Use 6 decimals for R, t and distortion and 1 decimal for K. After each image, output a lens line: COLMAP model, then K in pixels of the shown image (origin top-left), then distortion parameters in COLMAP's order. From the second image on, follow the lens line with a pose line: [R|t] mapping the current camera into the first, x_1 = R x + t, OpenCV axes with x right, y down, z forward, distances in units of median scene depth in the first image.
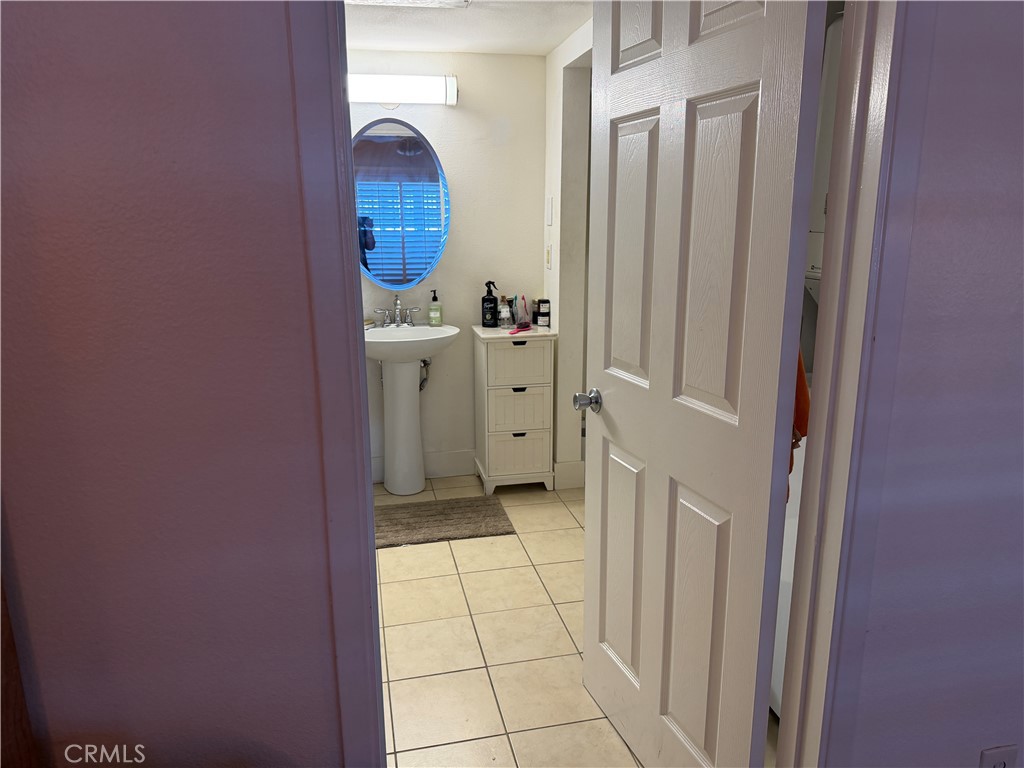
lens RADIAL K [[710.8, 0, 513.4], [0, 710.8, 394.8], [0, 0, 1]] dist [0.087899, -0.001120]
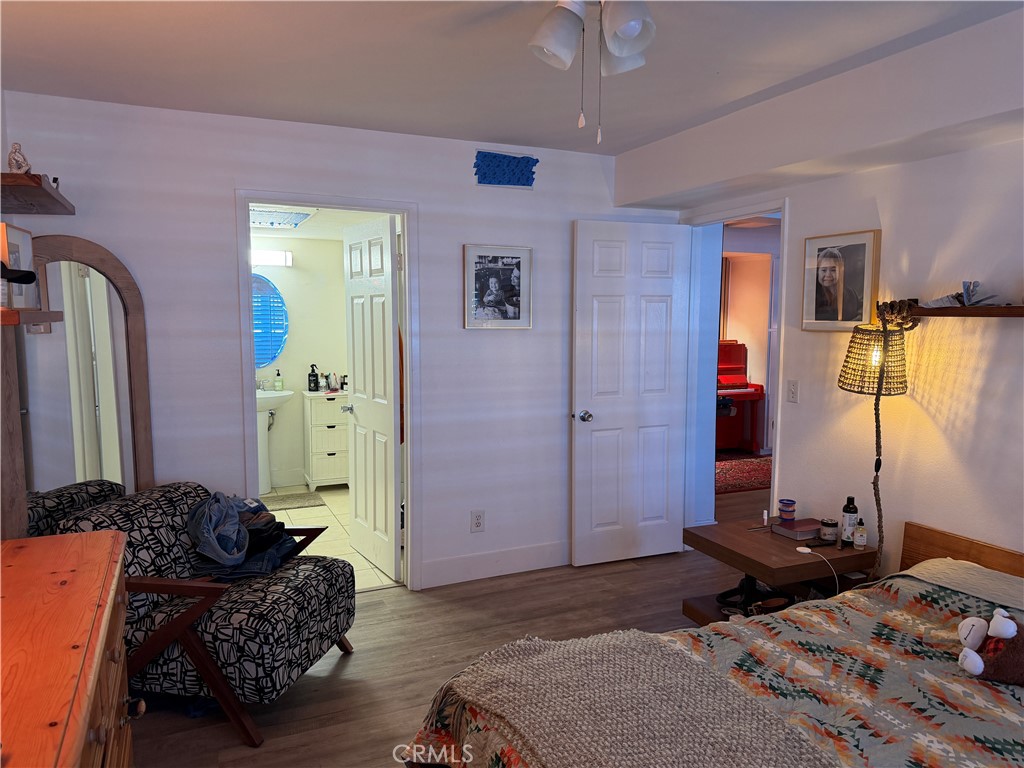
lens RADIAL K [[716.8, 0, 509.5], [0, 716.8, 384.0], [0, 0, 1]] dist [0.004620, -0.004859]
pose [[0.979740, -0.010996, 0.199973, 0.080155], [0.040962, 0.988387, -0.146335, 0.149427], [-0.196042, 0.151562, 0.968812, -0.700162]]
